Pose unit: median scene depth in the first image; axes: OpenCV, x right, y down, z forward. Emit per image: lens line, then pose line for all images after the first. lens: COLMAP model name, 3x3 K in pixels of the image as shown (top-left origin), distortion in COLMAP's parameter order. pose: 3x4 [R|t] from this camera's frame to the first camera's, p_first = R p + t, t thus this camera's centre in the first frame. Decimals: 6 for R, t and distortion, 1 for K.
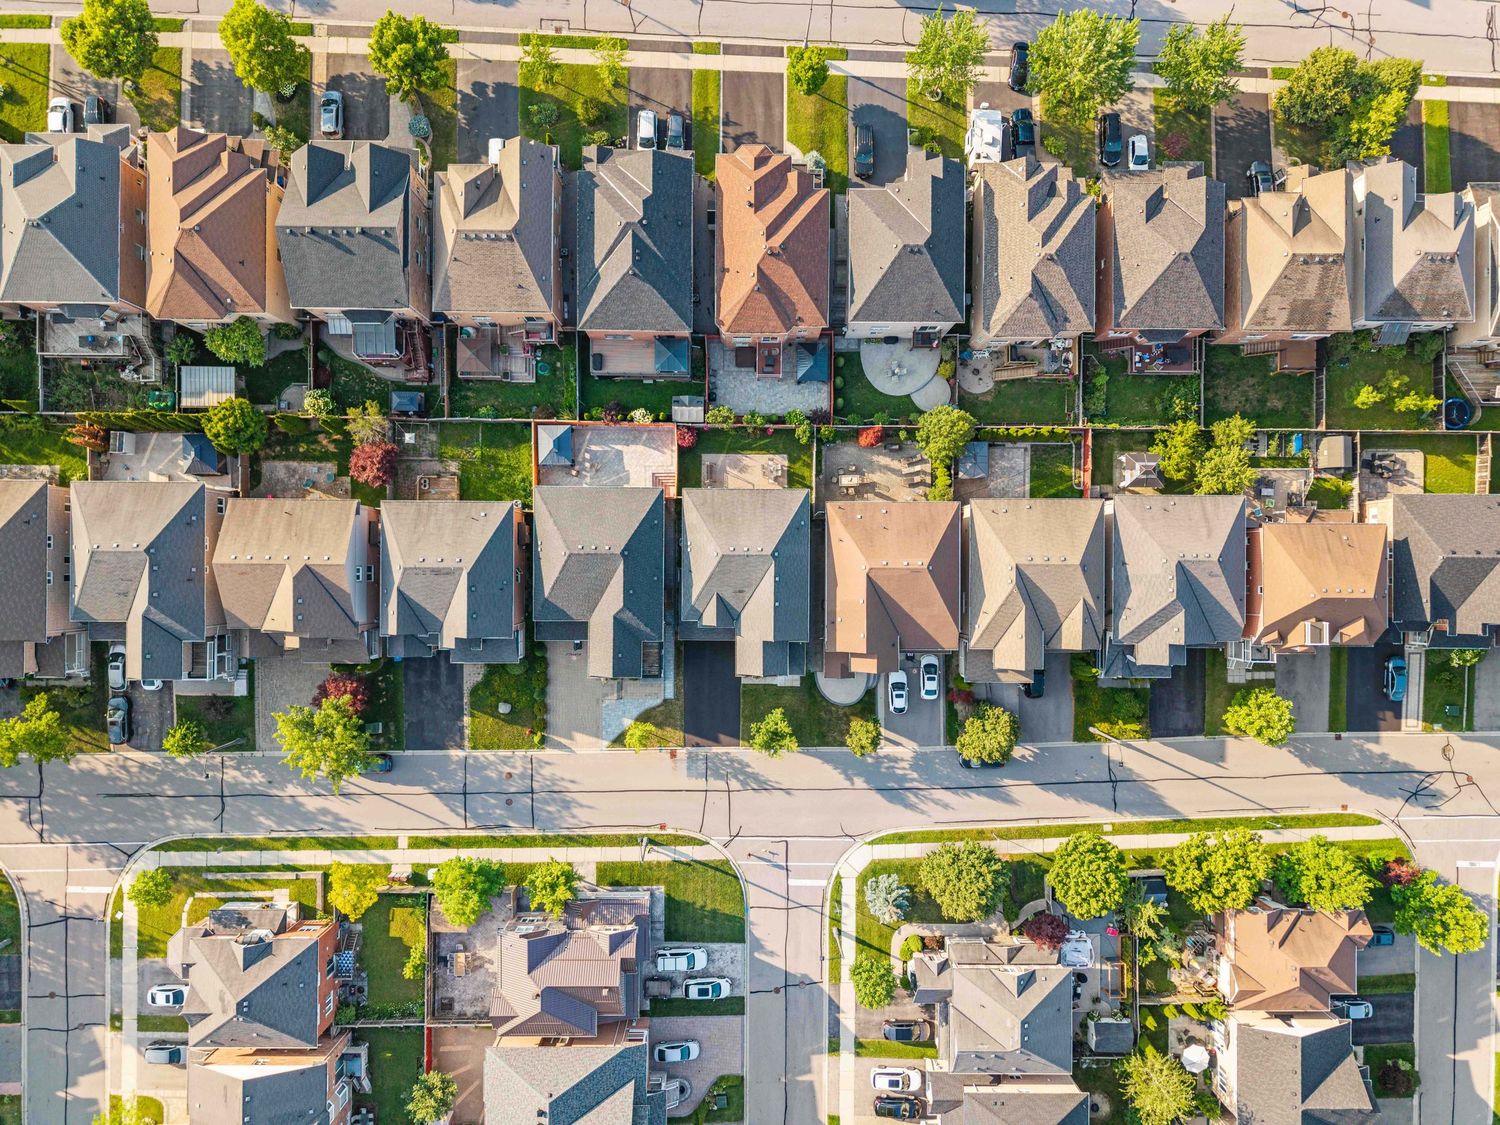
lens RADIAL K [[1016.3, 0, 747.7], [0, 1016.3, 562.5], [0, 0, 1]] dist [0.013311, -0.004921]
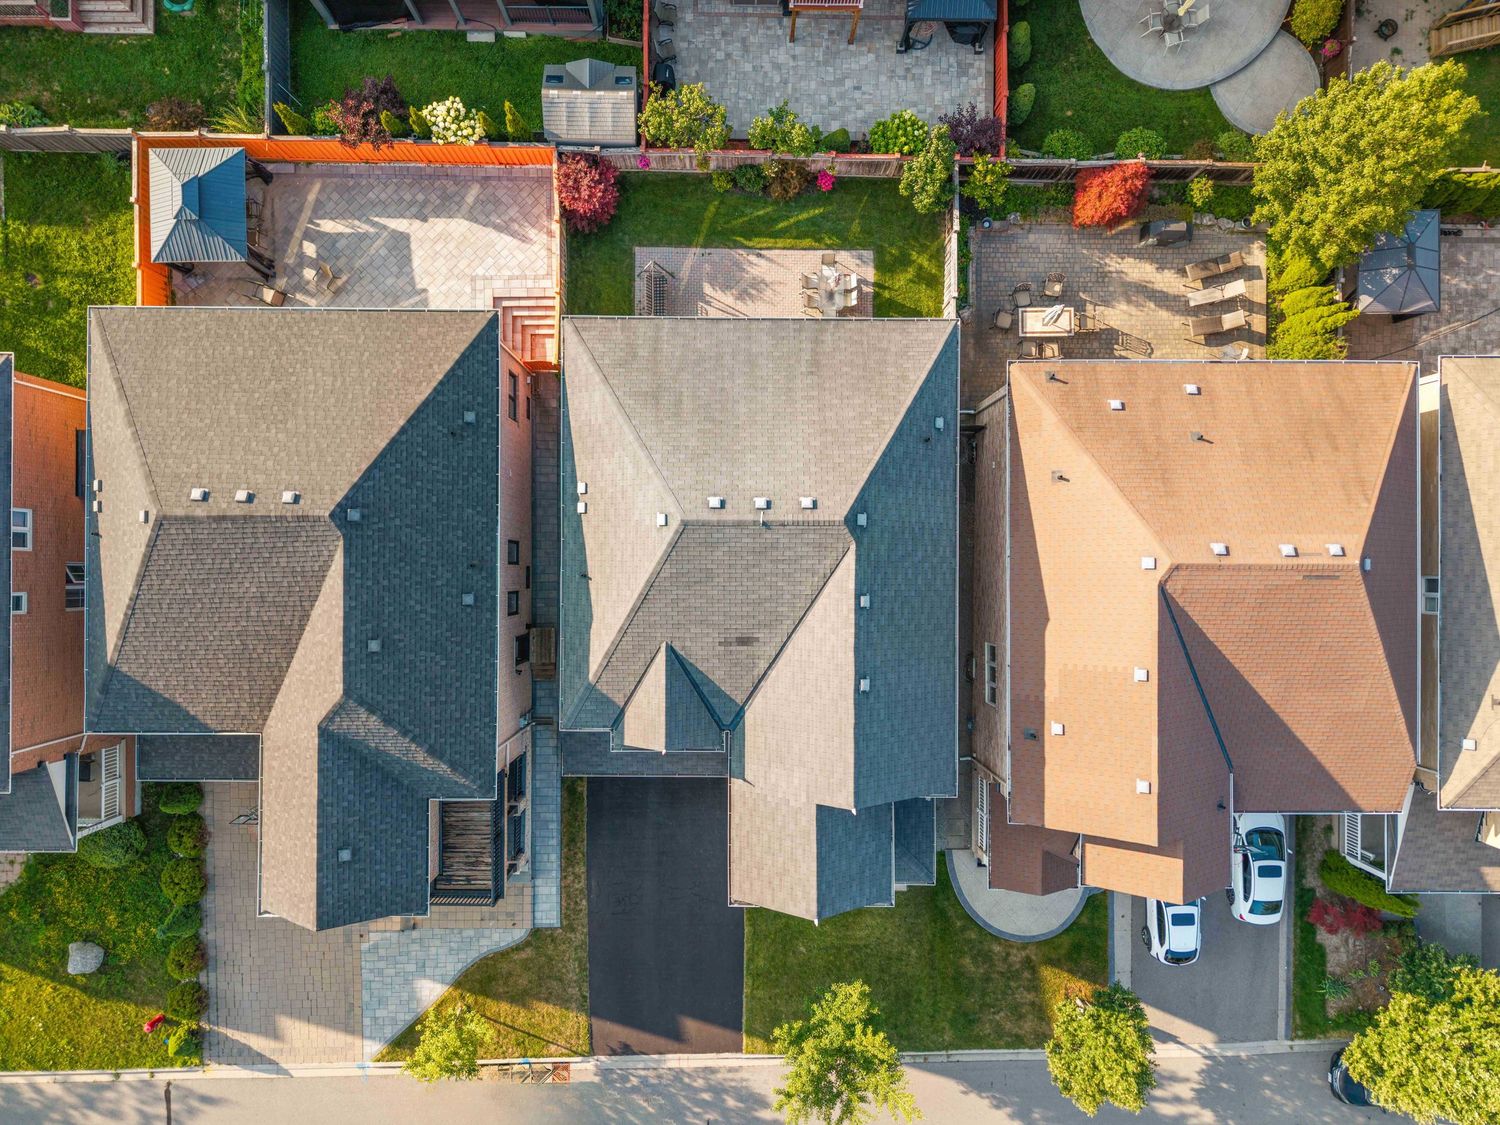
lens RADIAL K [[1016.3, 0, 736.6], [0, 1016.3, 572.5], [0, 0, 1]] dist [0.013311, -0.004921]
pose [[0.999935, -0.000446, -0.011399, -0.005333], [0.000555, 0.999954, 0.009560, 0.004280], [0.011394, -0.009565, 0.999889, 0.644648]]
